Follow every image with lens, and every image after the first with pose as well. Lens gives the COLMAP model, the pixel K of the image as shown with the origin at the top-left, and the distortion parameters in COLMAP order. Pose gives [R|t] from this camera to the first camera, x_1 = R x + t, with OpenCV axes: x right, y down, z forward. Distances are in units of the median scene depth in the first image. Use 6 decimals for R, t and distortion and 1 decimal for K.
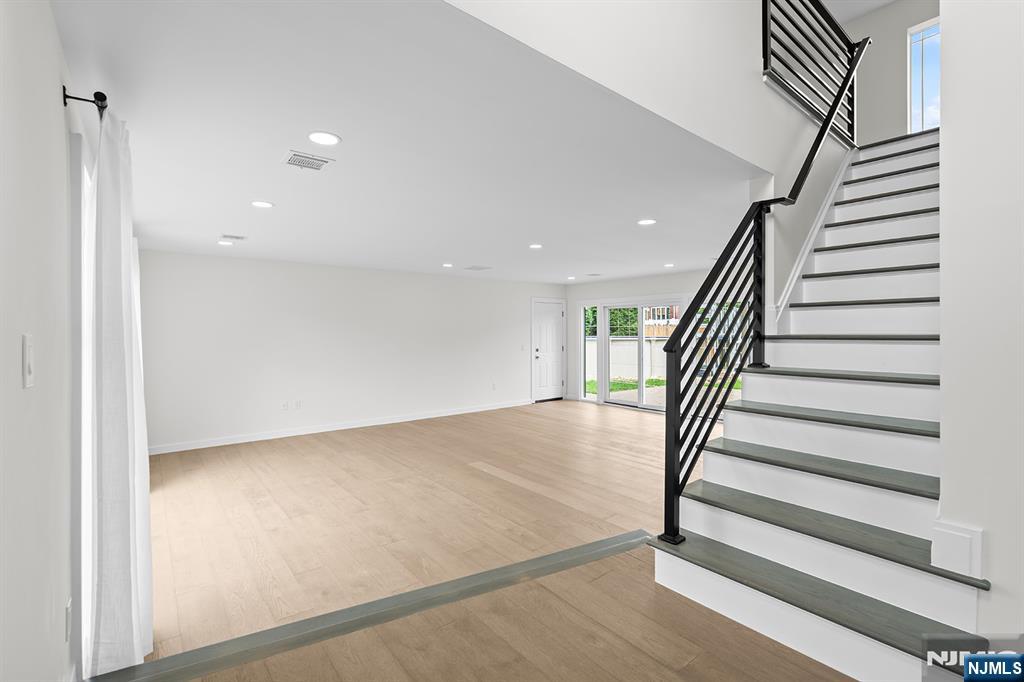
lens RADIAL K [[461.1, 0, 513.9], [0, 461.1, 336.8], [0, 0, 1]] dist [-0.004599, -0.000126]
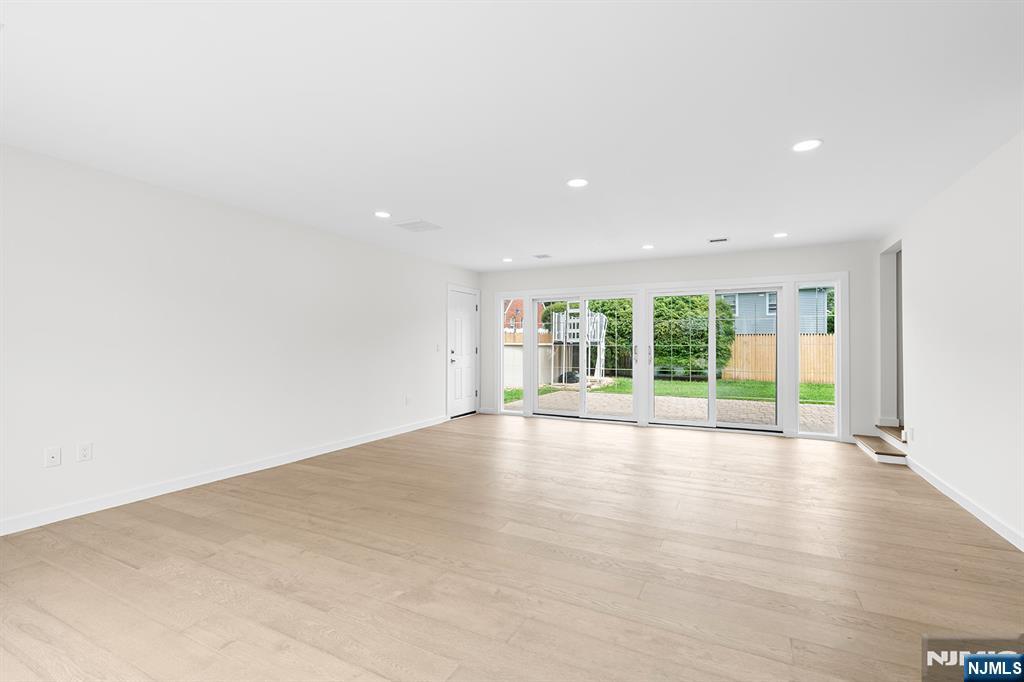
lens RADIAL K [[461.1, 0, 512.8], [0, 461.1, 339.3], [0, 0, 1]] dist [-0.004599, -0.000126]
pose [[0.912525, 0.010376, 0.408890, -0.177103], [-0.000699, 0.999716, -0.023808, 0.026589], [-0.409021, 0.021439, 0.912273, 0.250635]]
